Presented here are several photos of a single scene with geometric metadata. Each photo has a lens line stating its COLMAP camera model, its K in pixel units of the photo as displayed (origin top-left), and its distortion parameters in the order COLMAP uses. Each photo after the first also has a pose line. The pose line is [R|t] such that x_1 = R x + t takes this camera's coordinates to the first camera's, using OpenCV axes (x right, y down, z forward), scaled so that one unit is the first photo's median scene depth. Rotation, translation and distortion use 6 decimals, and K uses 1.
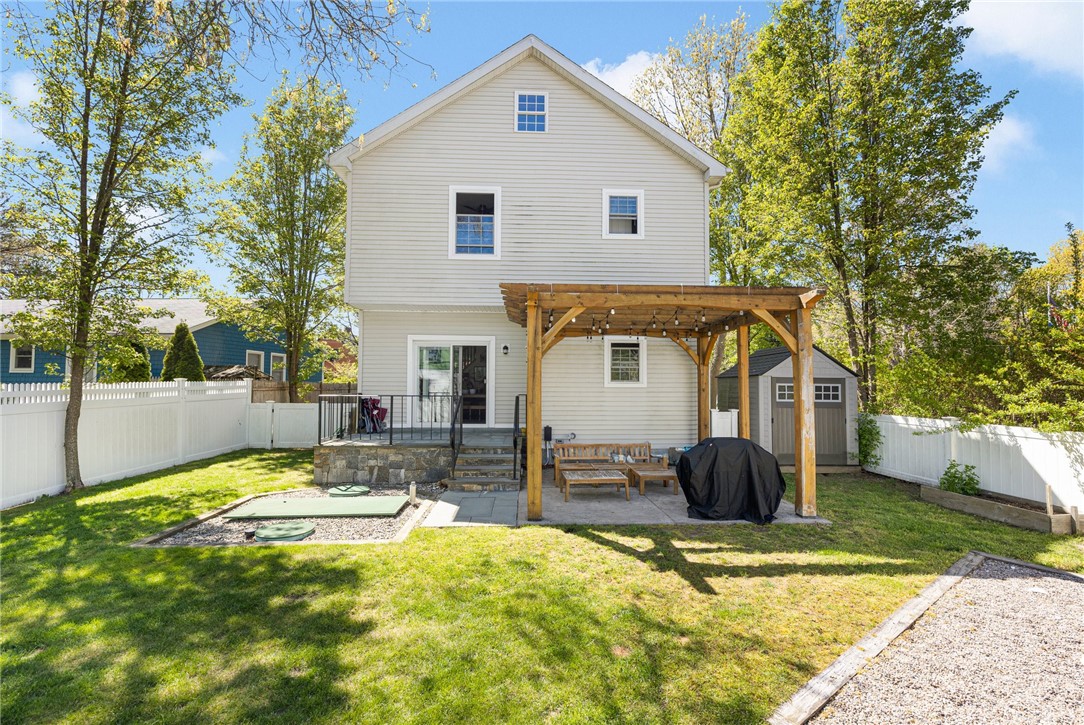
lens RADIAL K [[472.9, 0, 542.0], [0, 472.9, 362.5], [0, 0, 1]] dist [-0.000598, -0.000213]
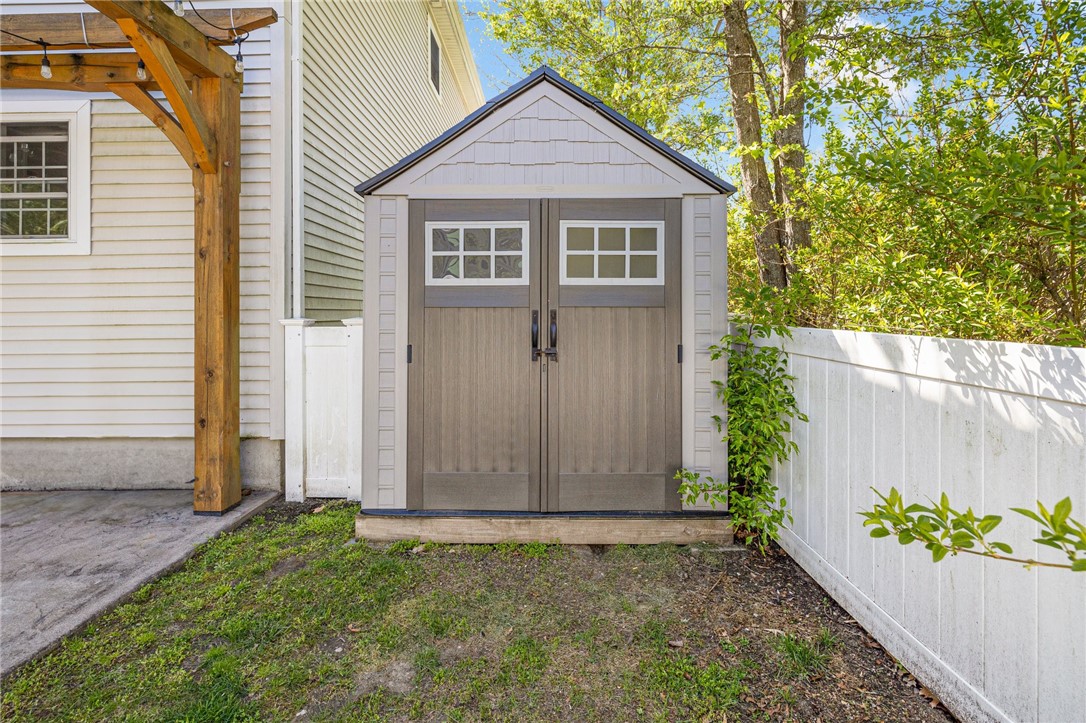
lens RADIAL K [[464.9, 0, 539.7], [0, 464.9, 310.6], [0, 0, 1]] dist [-0.000031, -0.000076]
pose [[0.997948, -0.010802, -0.063113, 0.584131], [0.013591, 0.998942, 0.043926, 0.086387], [0.062572, -0.044693, 0.997039, 0.733647]]
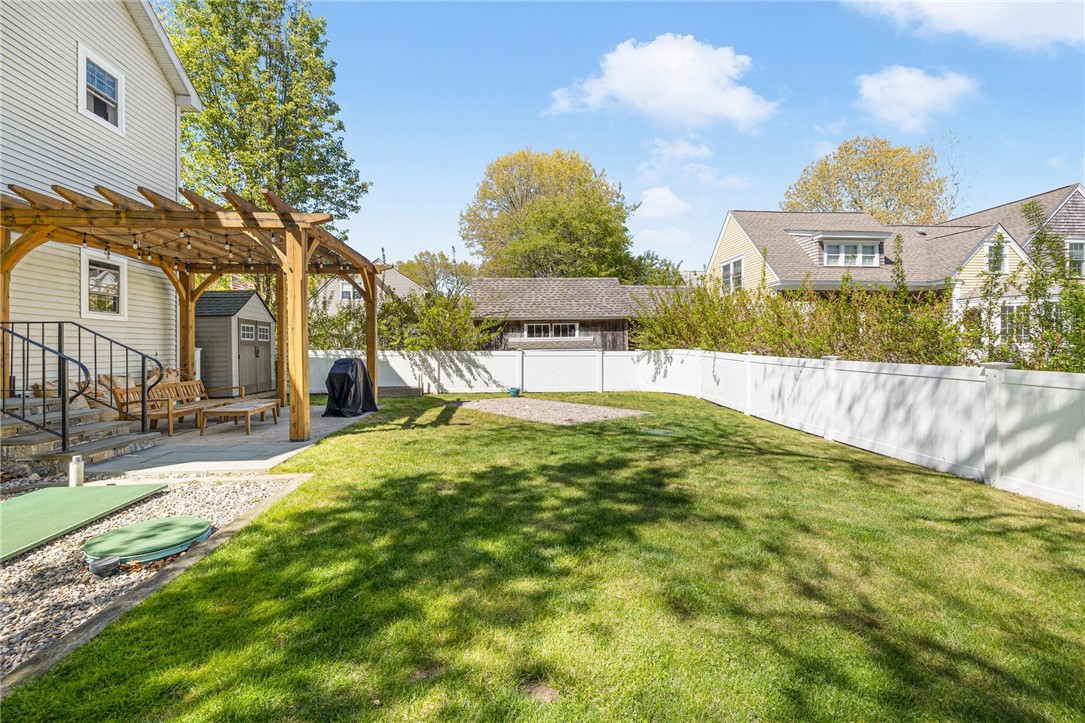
lens RADIAL K [[457.1, 0, 542.5], [0, 457.1, 361.5], [0, 0, 1]] dist [-0.038530, -0.000138]
pose [[-0.069441, -0.029320, 0.997155, -0.635936], [-0.048154, 0.998501, 0.026007, 0.071672], [-0.996423, -0.046211, -0.070749, 0.354415]]
